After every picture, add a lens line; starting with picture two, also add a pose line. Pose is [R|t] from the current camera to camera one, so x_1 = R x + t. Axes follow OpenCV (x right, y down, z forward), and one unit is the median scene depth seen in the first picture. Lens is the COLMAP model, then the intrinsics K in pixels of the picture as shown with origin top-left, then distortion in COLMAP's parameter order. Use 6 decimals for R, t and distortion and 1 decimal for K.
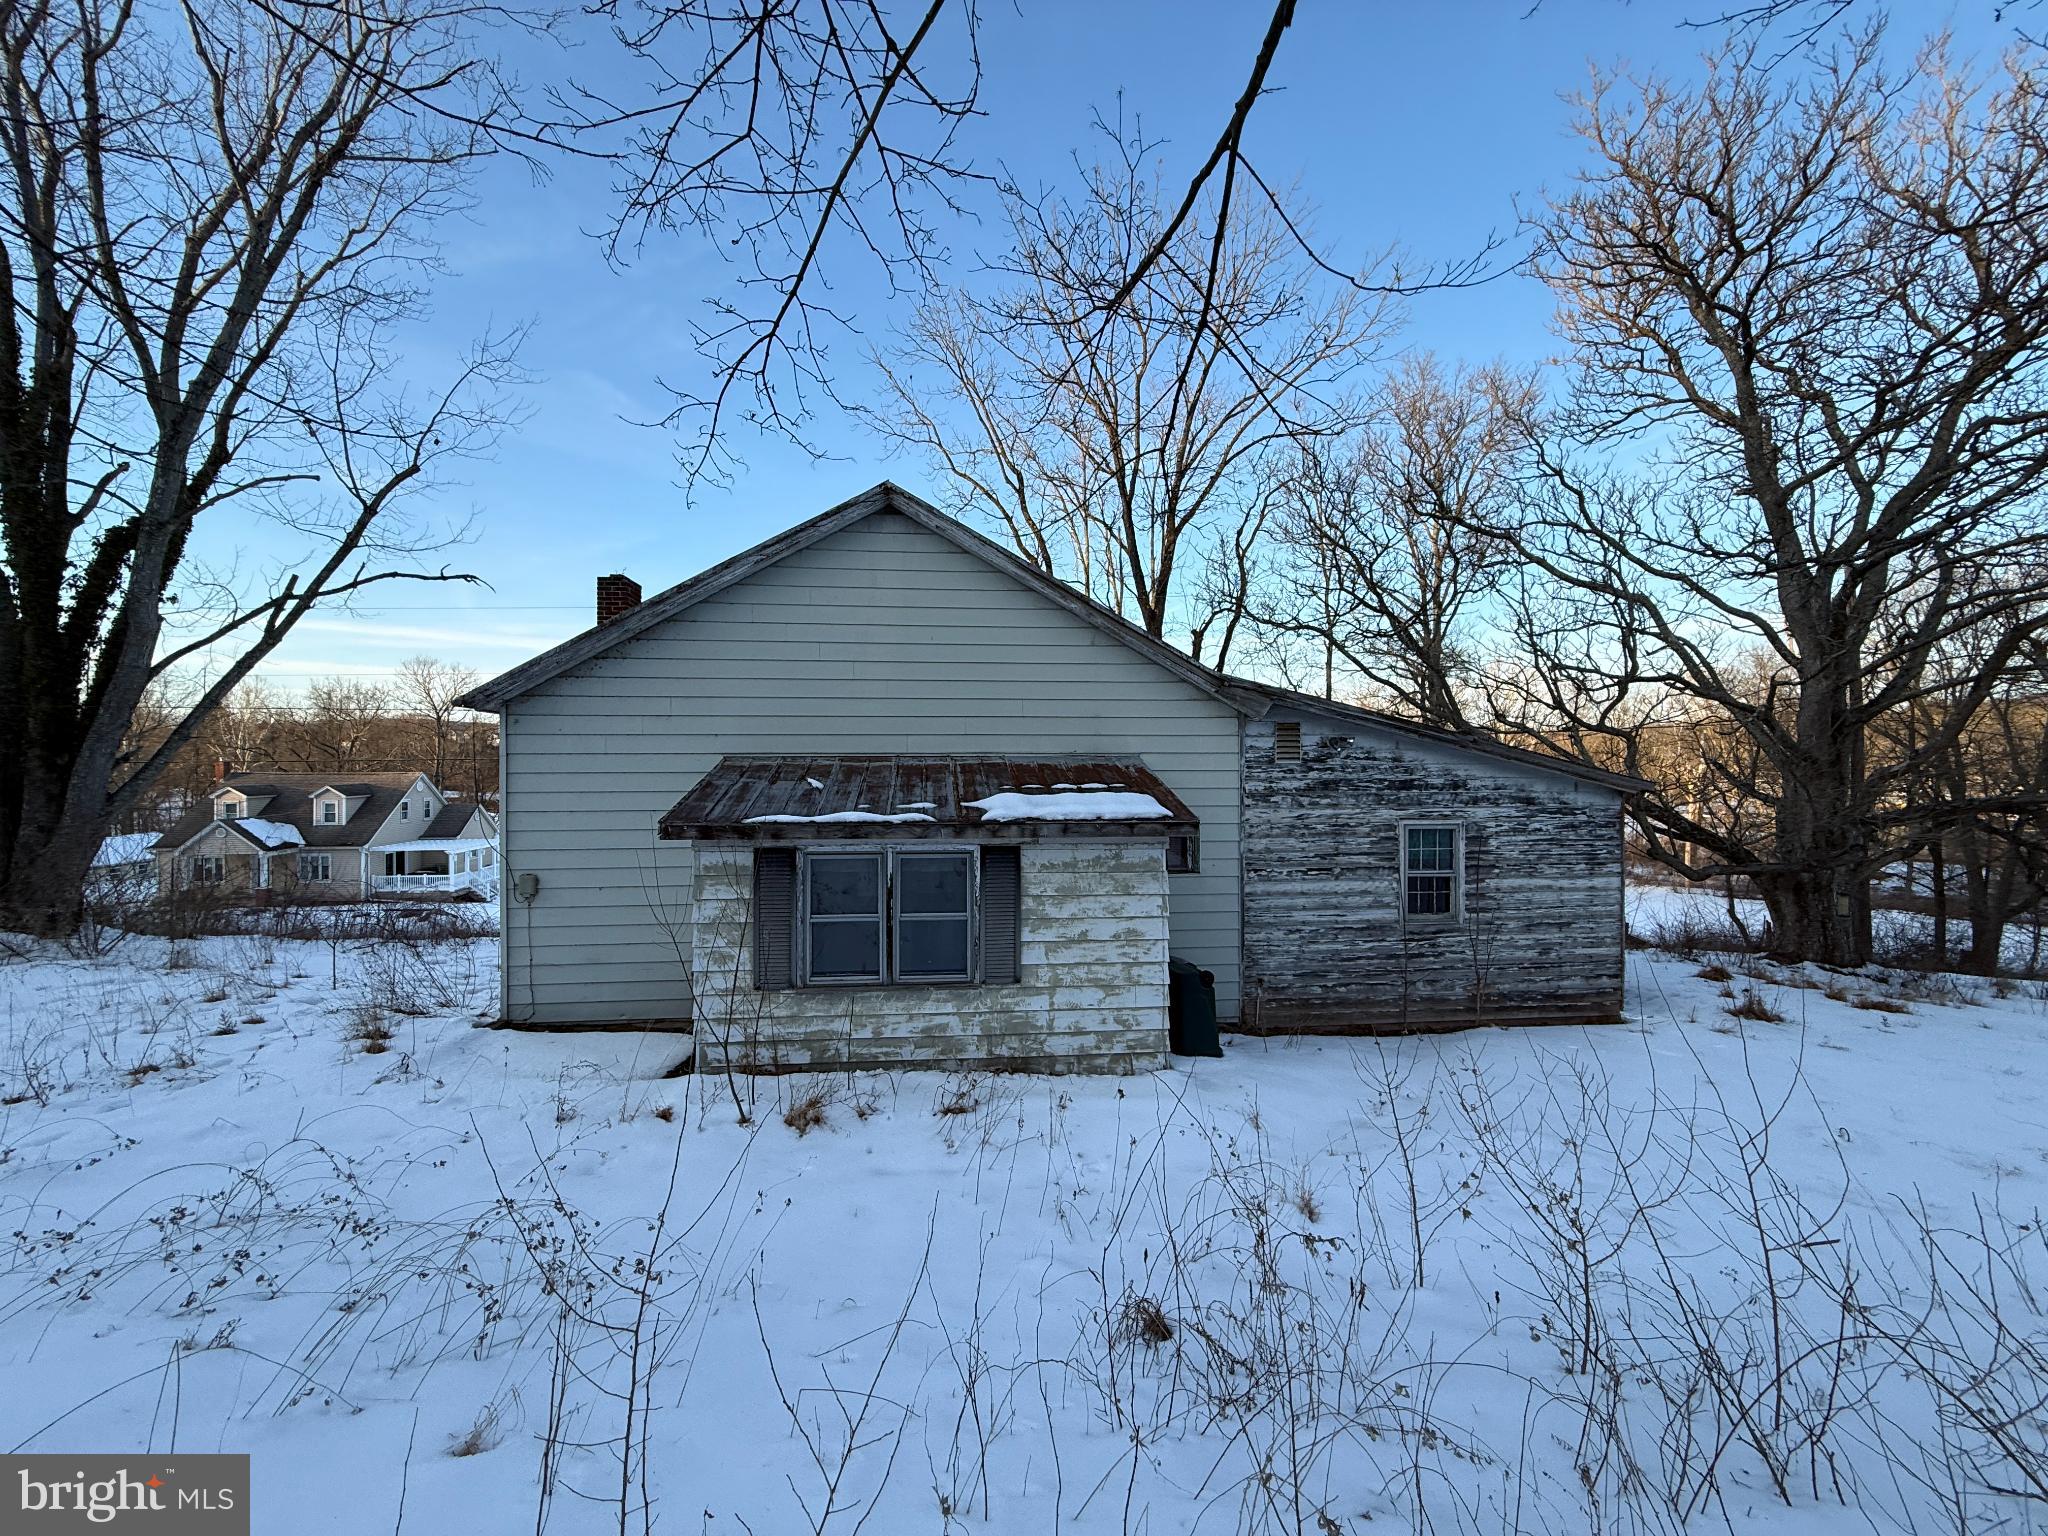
lens RADIAL K [[810.6, 0, 1028.7], [0, 810.6, 776.0], [0, 0, 1]] dist [-0.001300, -0.000826]
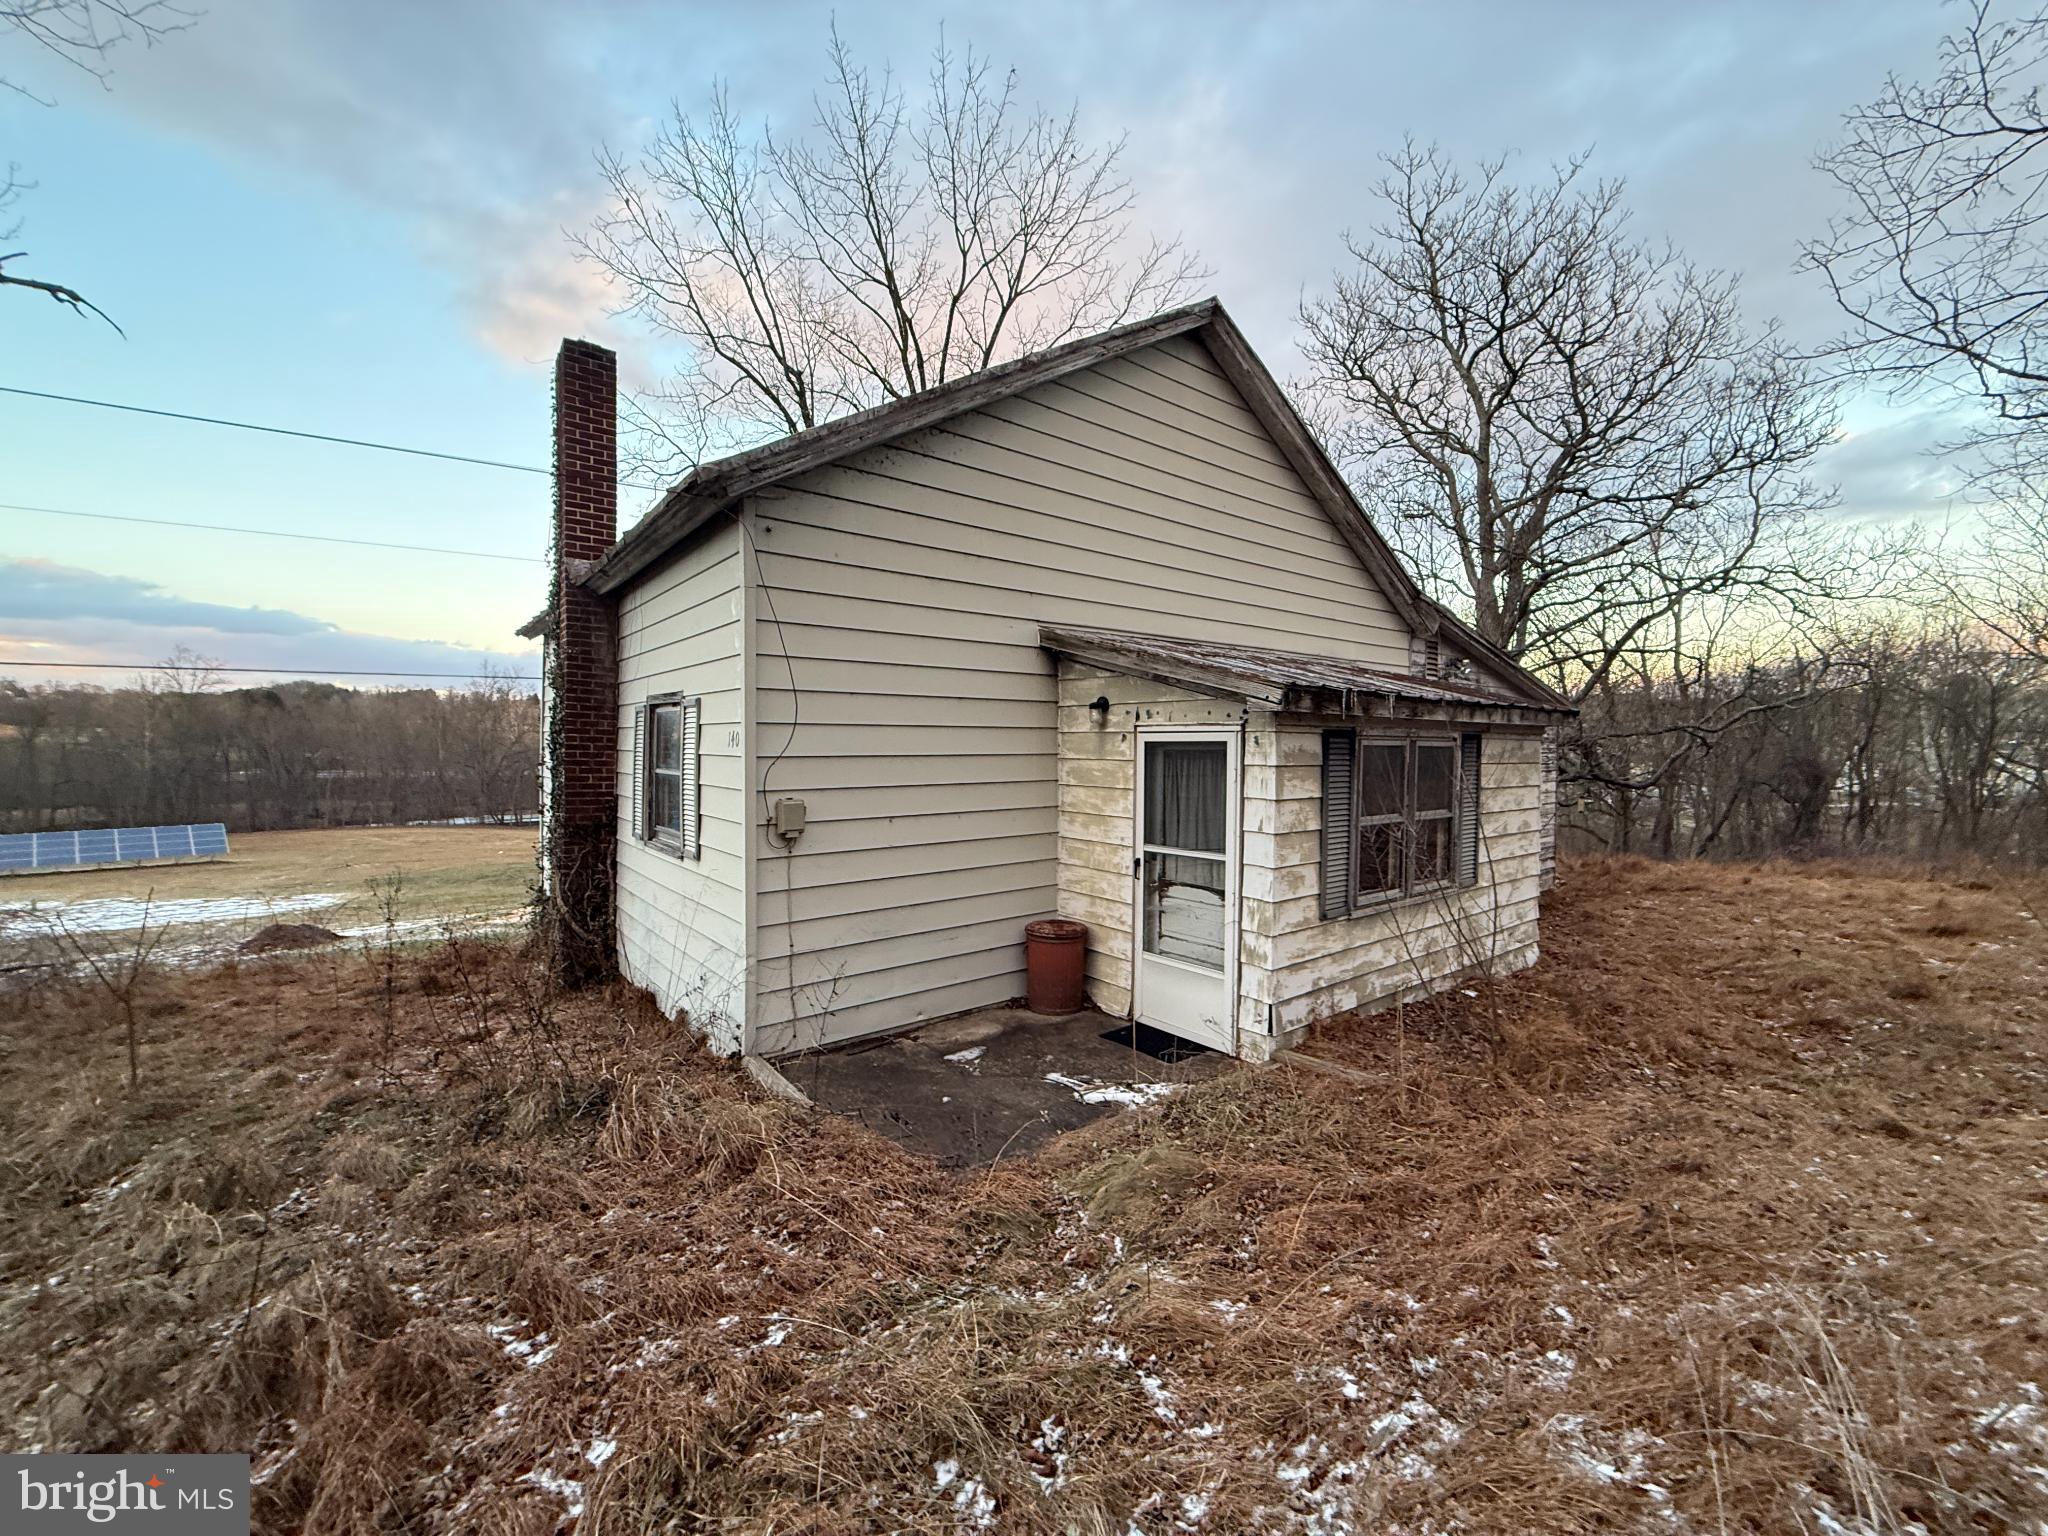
lens RADIAL K [[810.6, 0, 1026.0], [0, 810.6, 760.5], [0, 0, 1]] dist [-0.001300, -0.000826]
pose [[0.838122, -0.009672, 0.545397, -0.944927], [-0.000264, 0.999835, 0.018136, 0.099223], [-0.545483, -0.015344, 0.837982, 0.507359]]
